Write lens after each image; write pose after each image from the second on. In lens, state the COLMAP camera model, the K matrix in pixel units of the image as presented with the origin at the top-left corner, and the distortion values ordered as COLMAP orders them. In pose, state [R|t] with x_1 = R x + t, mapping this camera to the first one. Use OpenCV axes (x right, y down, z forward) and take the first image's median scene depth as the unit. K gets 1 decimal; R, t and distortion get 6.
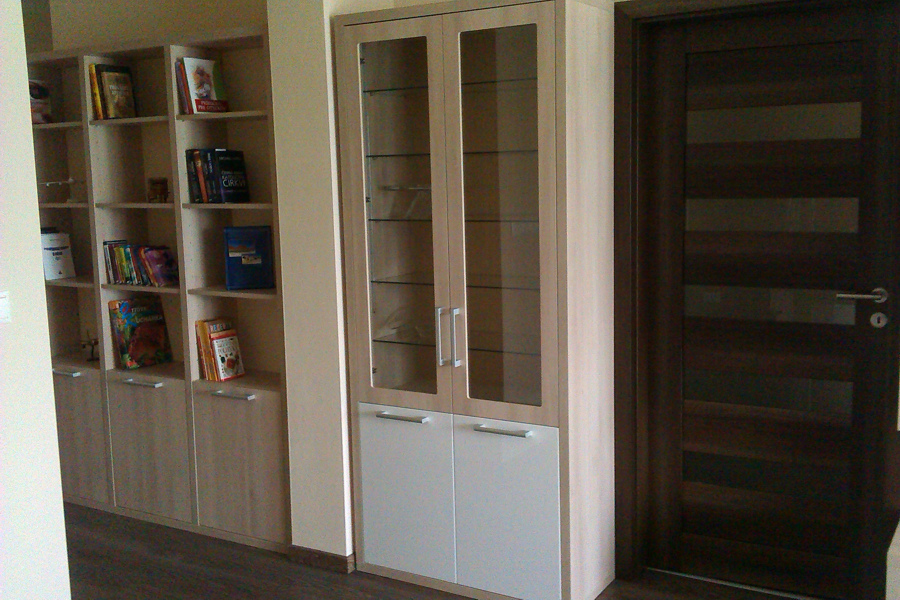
lens RADIAL K [[955.2, 0, 450.6], [0, 955.2, 288.8], [0, 0, 1]] dist [0.160006, -0.453958]
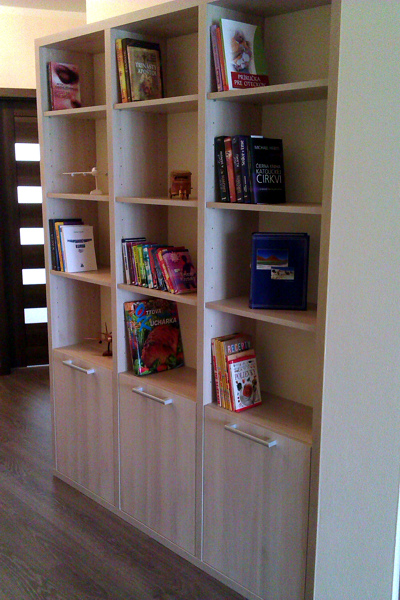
lens RADIAL K [[636.8, 0, 200.0], [0, 636.8, 300.0], [0, 0, 1]] dist [0.160006, -0.453958]
pose [[0.964378, 0.081152, -0.251774, -0.131317], [-0.063058, 0.994868, 0.079134, -0.045574], [0.256904, -0.060439, 0.964545, 0.439894]]
